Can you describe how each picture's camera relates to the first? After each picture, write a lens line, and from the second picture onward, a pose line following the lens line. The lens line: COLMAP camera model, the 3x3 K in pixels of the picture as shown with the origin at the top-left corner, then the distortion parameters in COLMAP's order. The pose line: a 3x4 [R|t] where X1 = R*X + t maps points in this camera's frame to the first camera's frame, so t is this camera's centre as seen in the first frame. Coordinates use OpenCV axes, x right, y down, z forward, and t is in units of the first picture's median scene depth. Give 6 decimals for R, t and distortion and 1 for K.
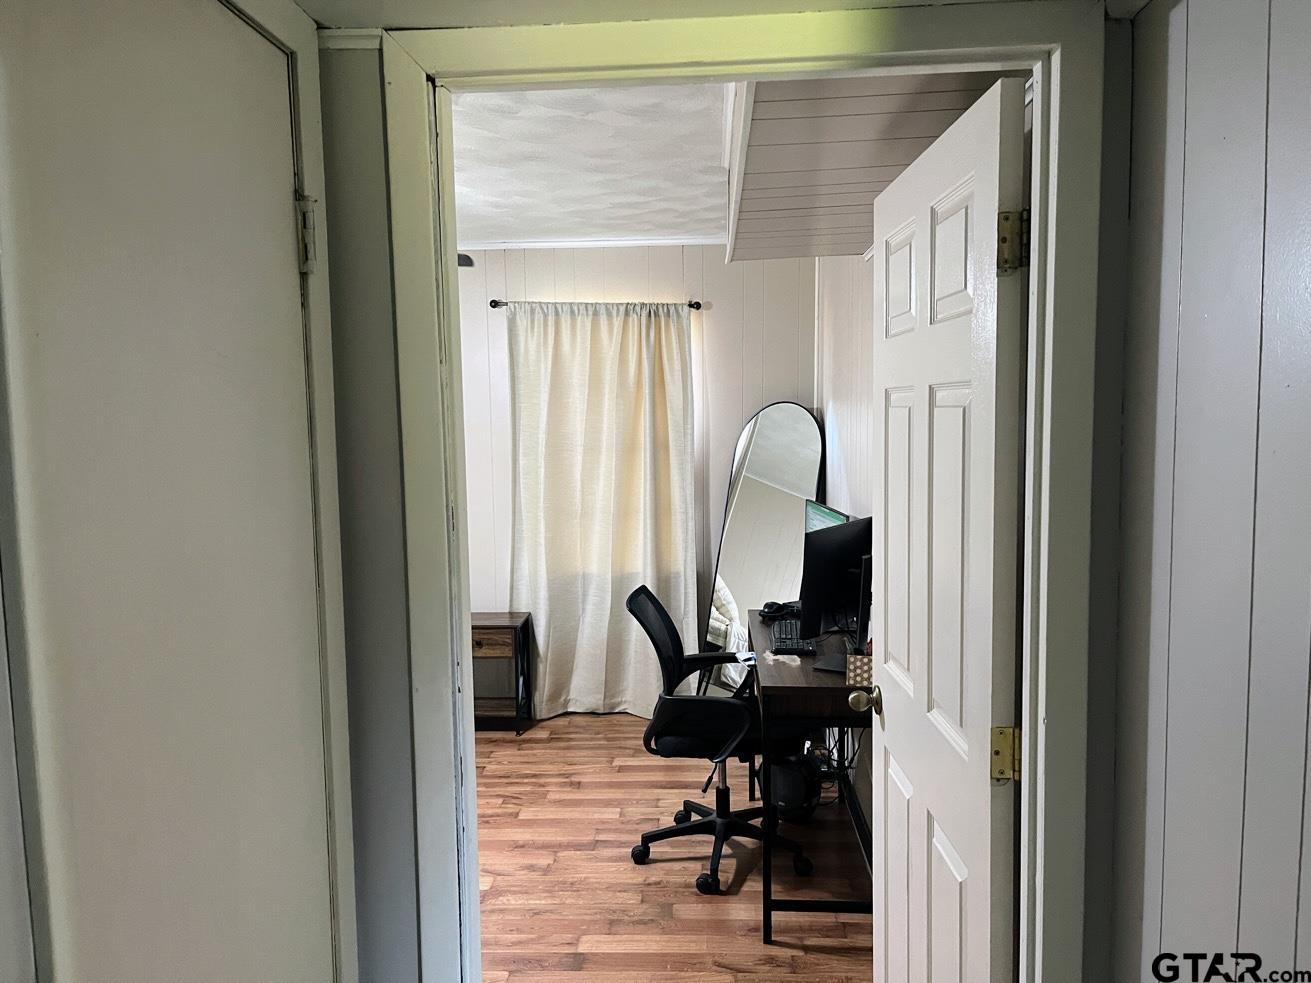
lens RADIAL K [[997.8, 0, 664.7], [0, 997.8, 491.7], [0, 0, 1]] dist [0.067811, -0.075387]
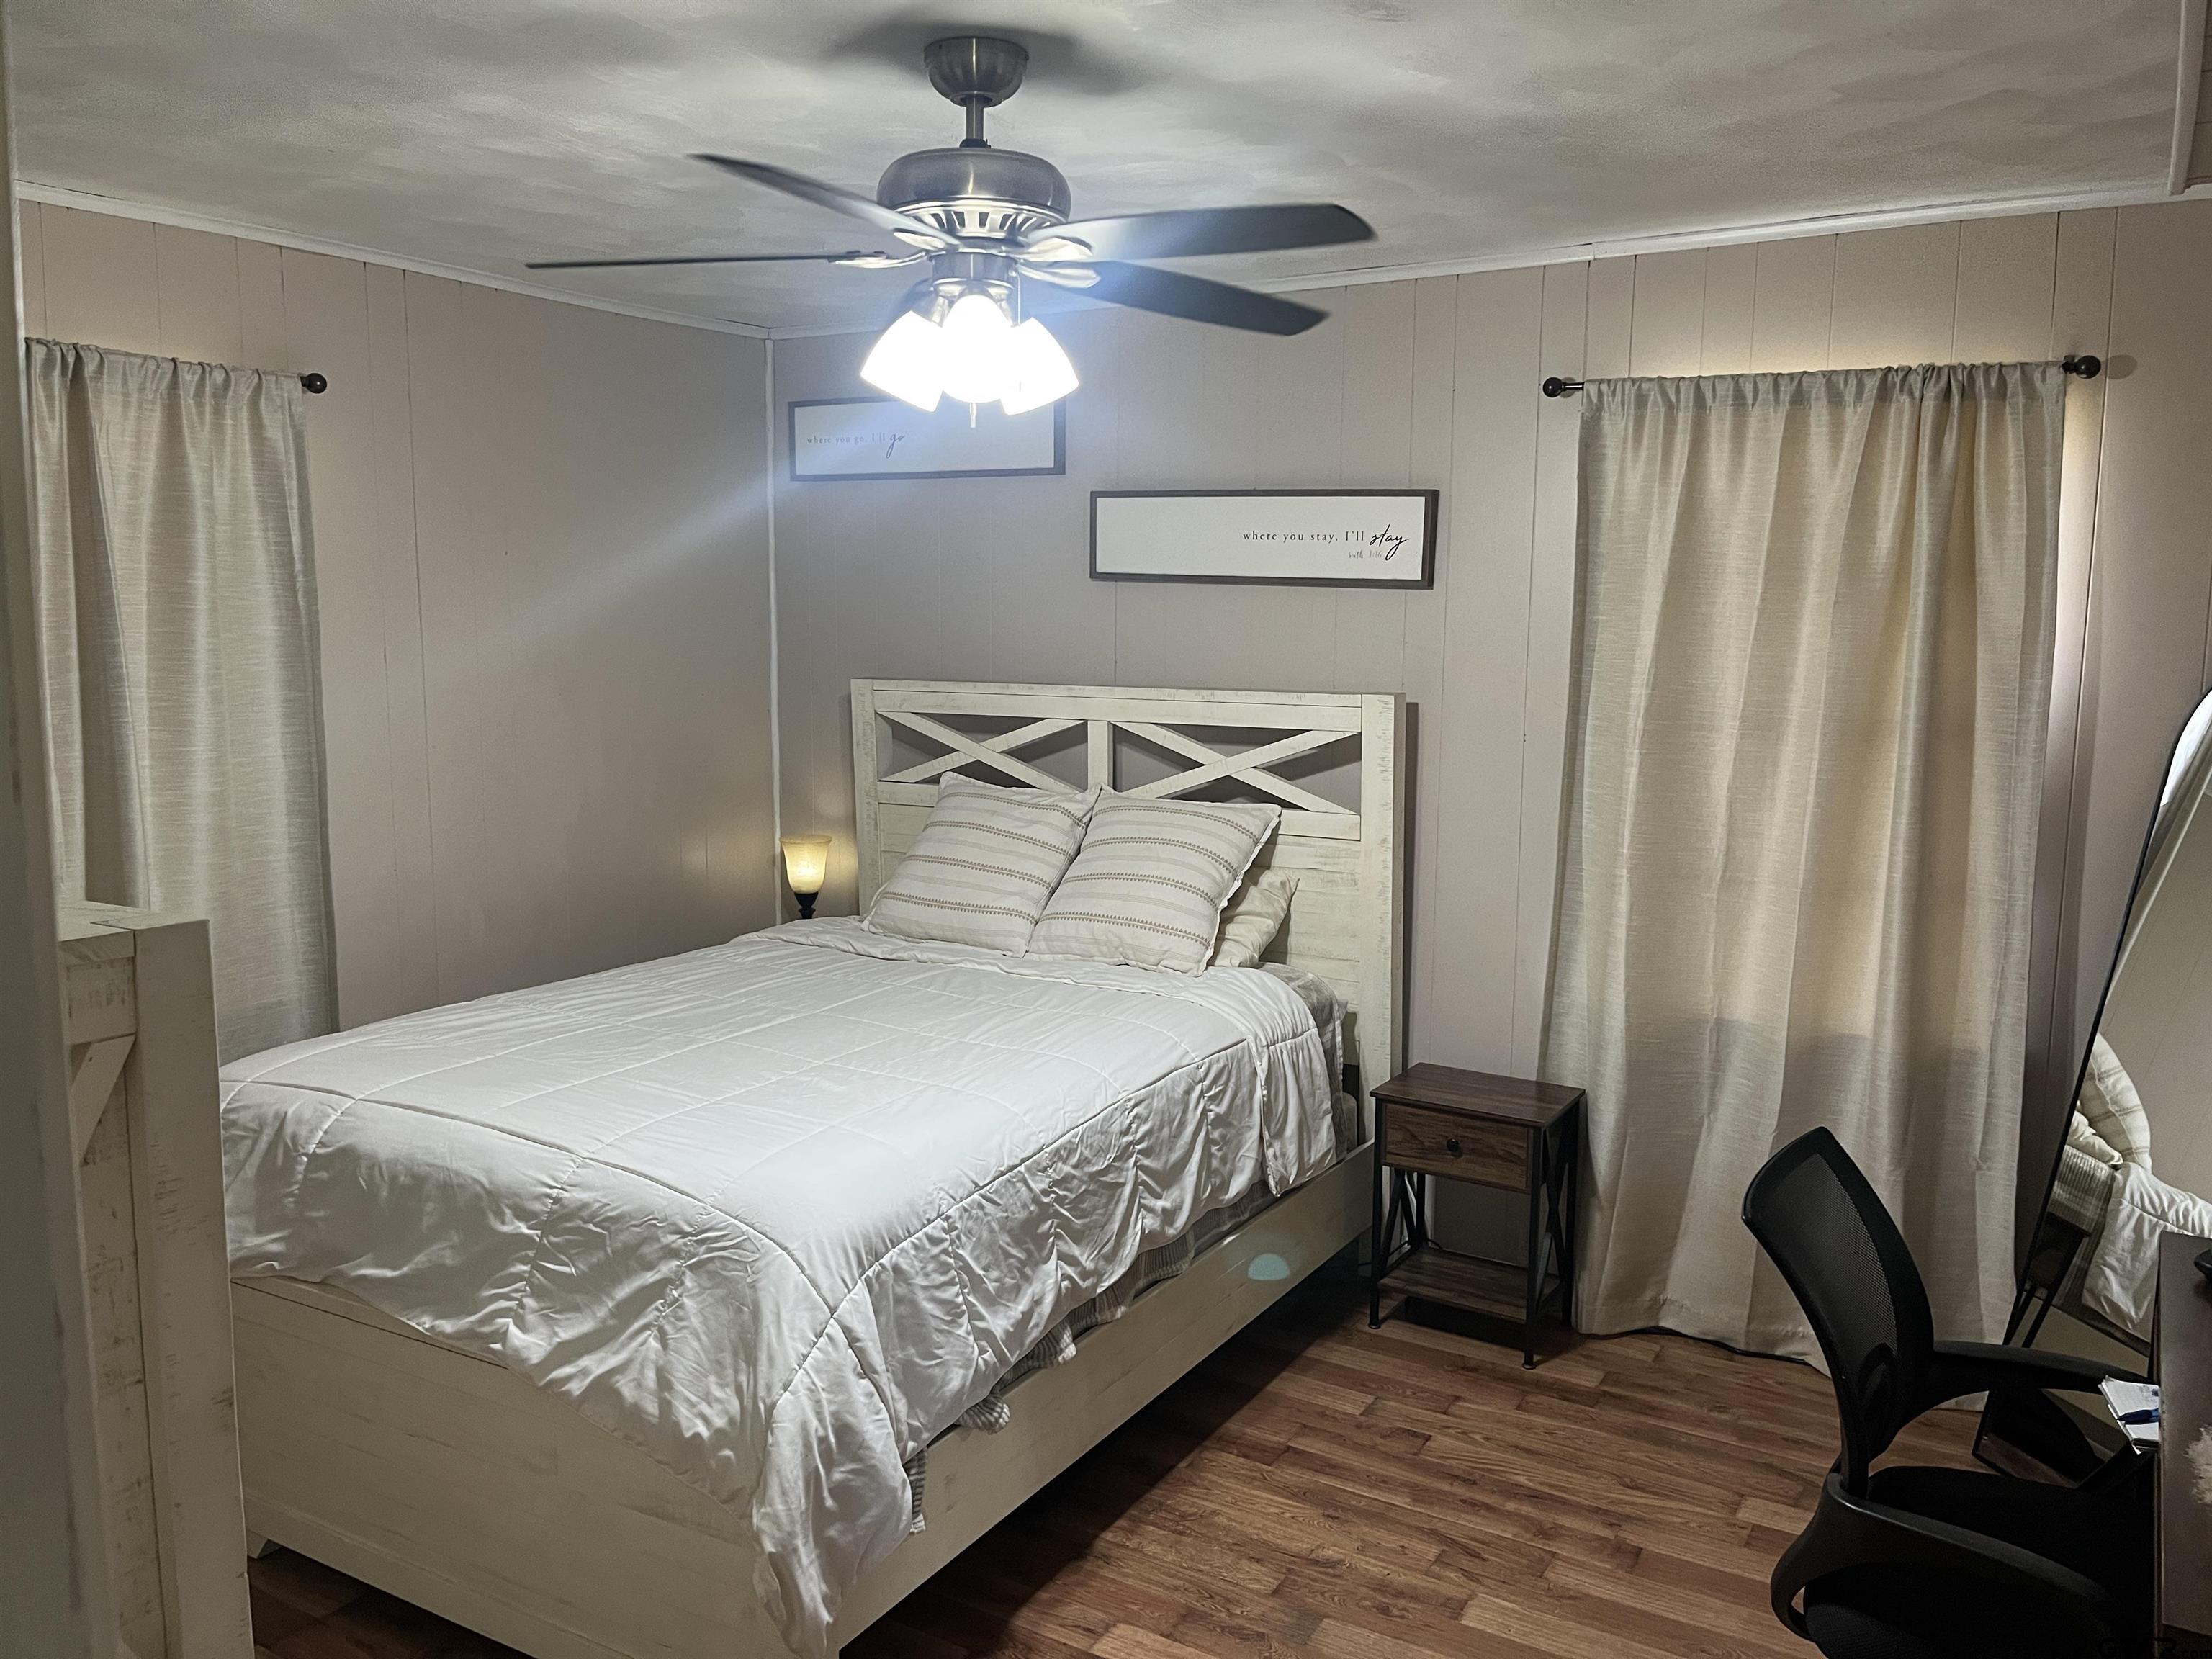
lens RADIAL K [[1672.0, 0, 1104.8], [0, 1672.0, 814.1], [0, 0, 1]] dist [0.066436, -0.079310]
pose [[0.876306, 0.079404, -0.475166, 0.024099], [-0.063933, 0.996767, 0.048663, -0.023825], [0.477493, -0.012265, 0.878550, 0.252521]]
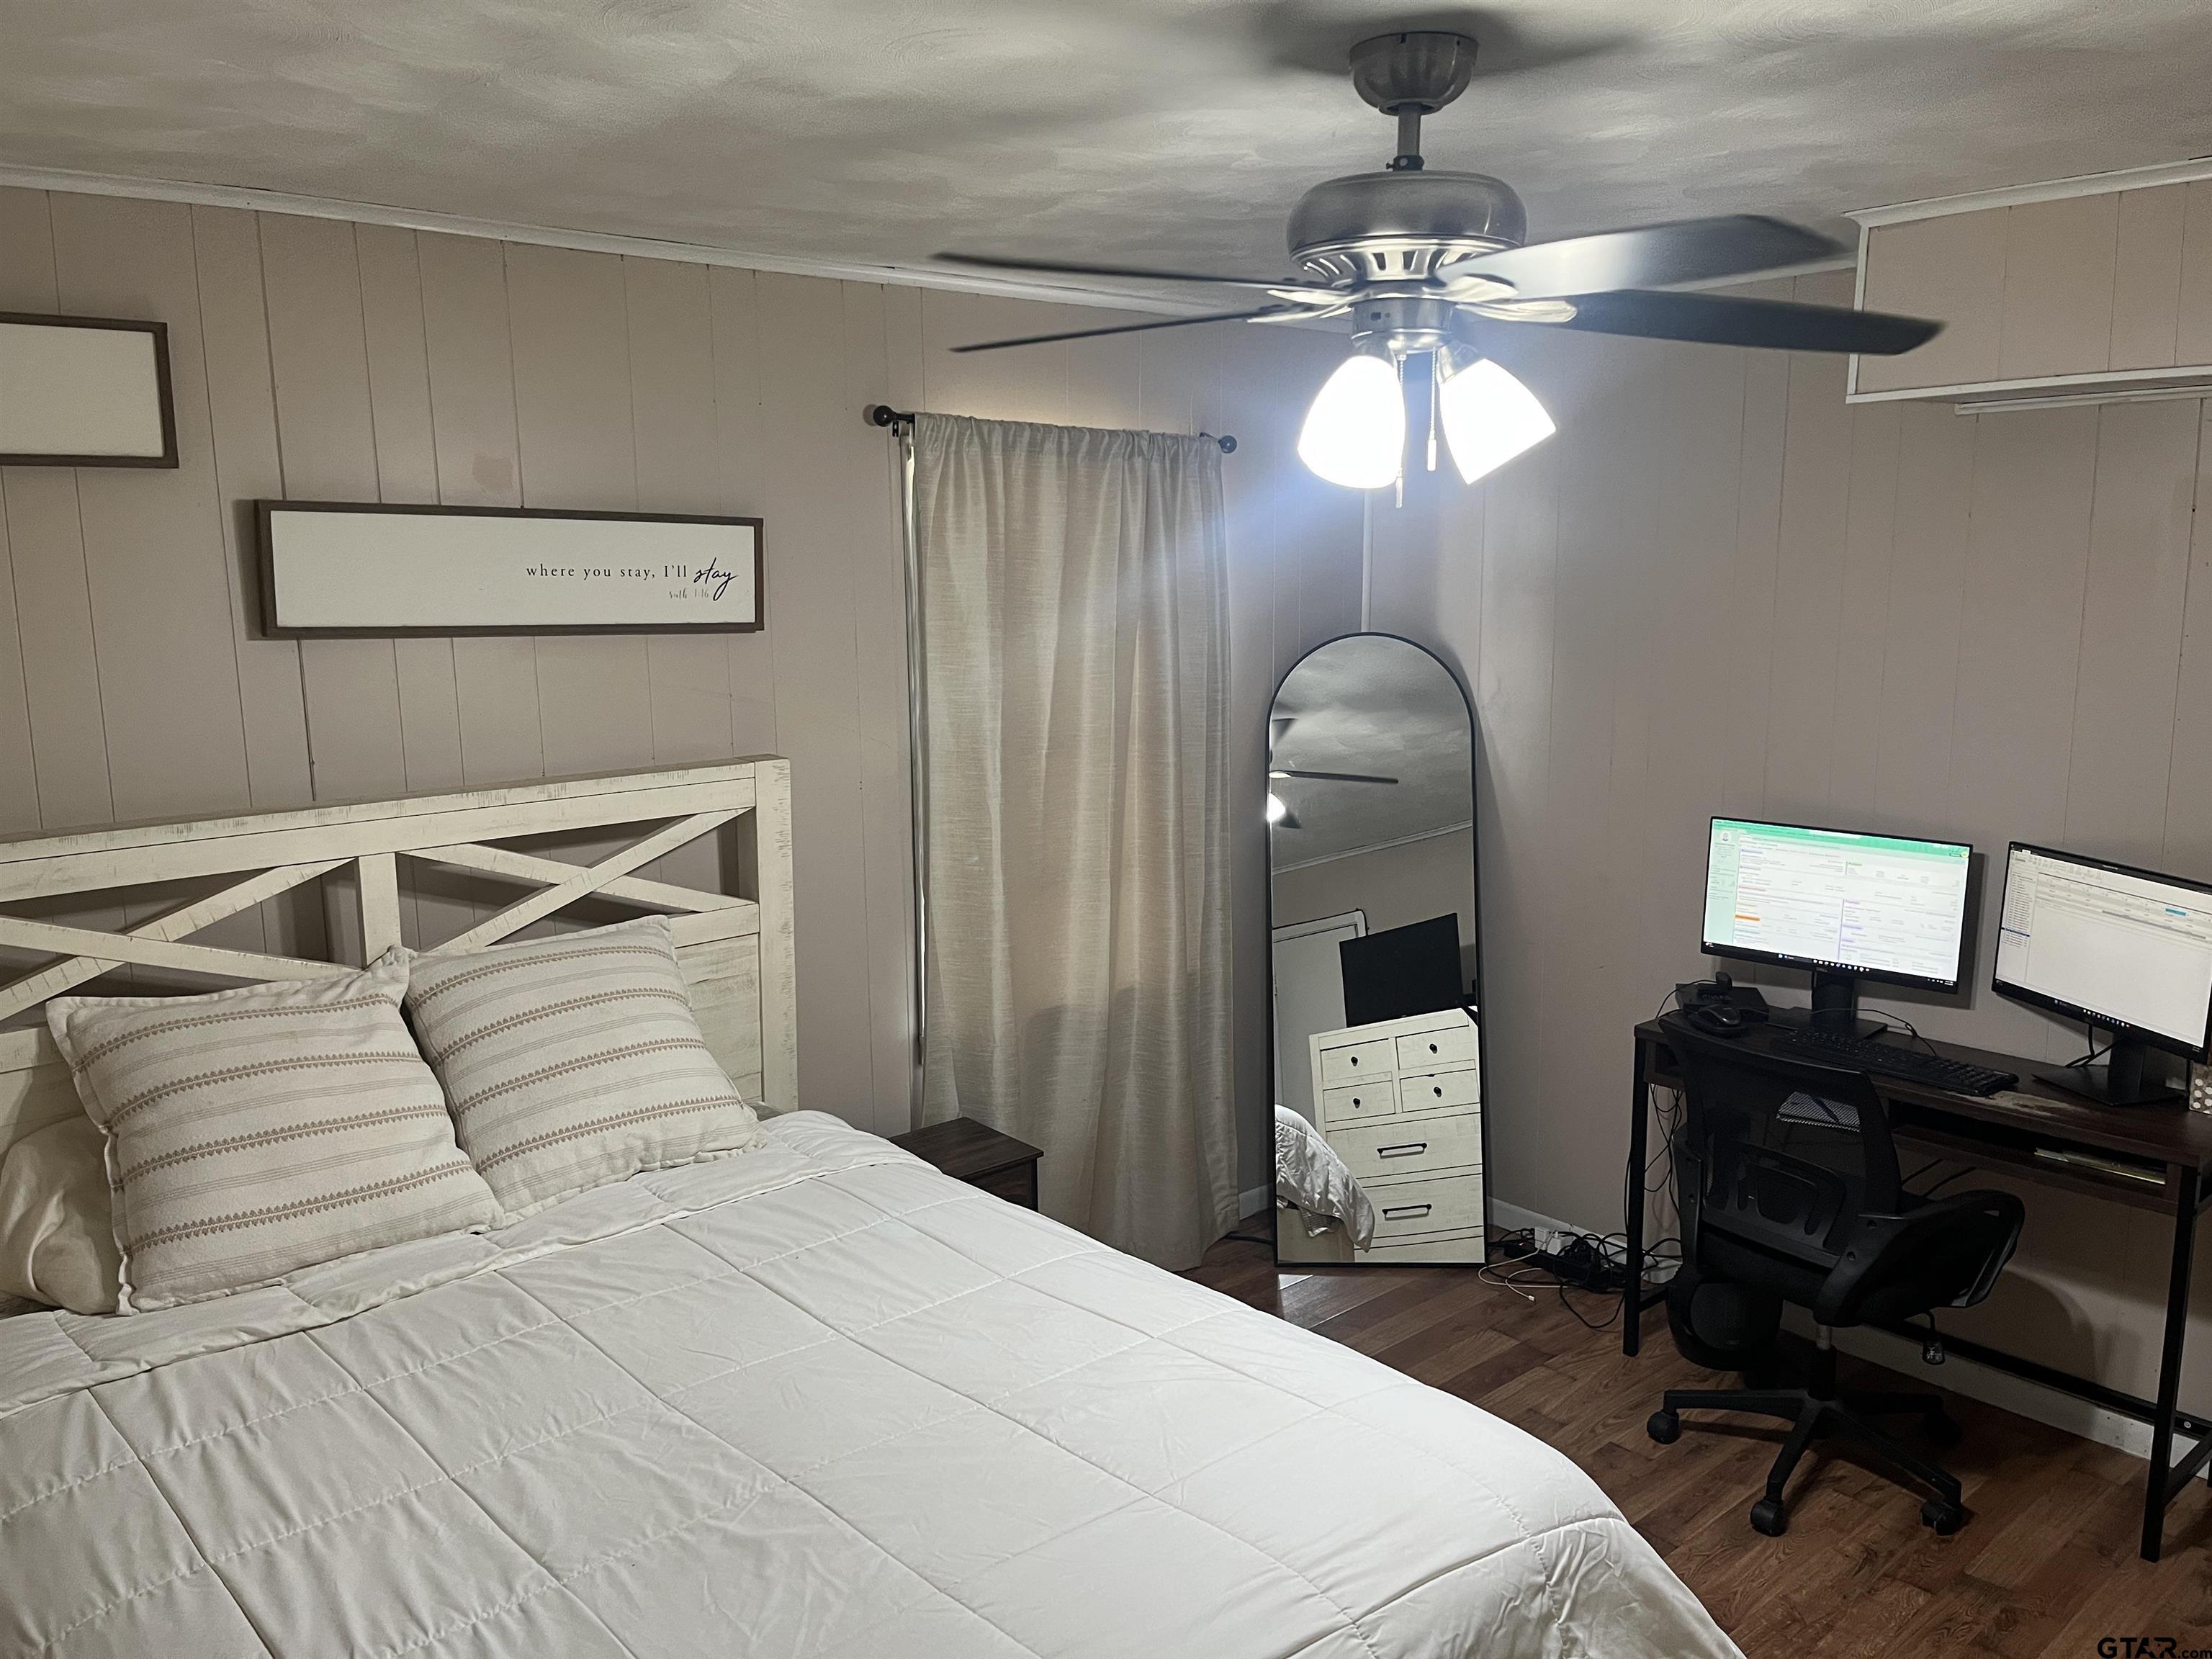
lens RADIAL K [[1683.6, 0, 1121.5], [0, 1683.6, 829.8], [0, 0, 1]] dist [0.067811, -0.075387]
pose [[0.718154, -0.109697, 0.687184, -0.600895], [0.060938, 0.993617, 0.094929, -0.076866], [-0.693211, -0.026298, 0.720254, 0.417746]]
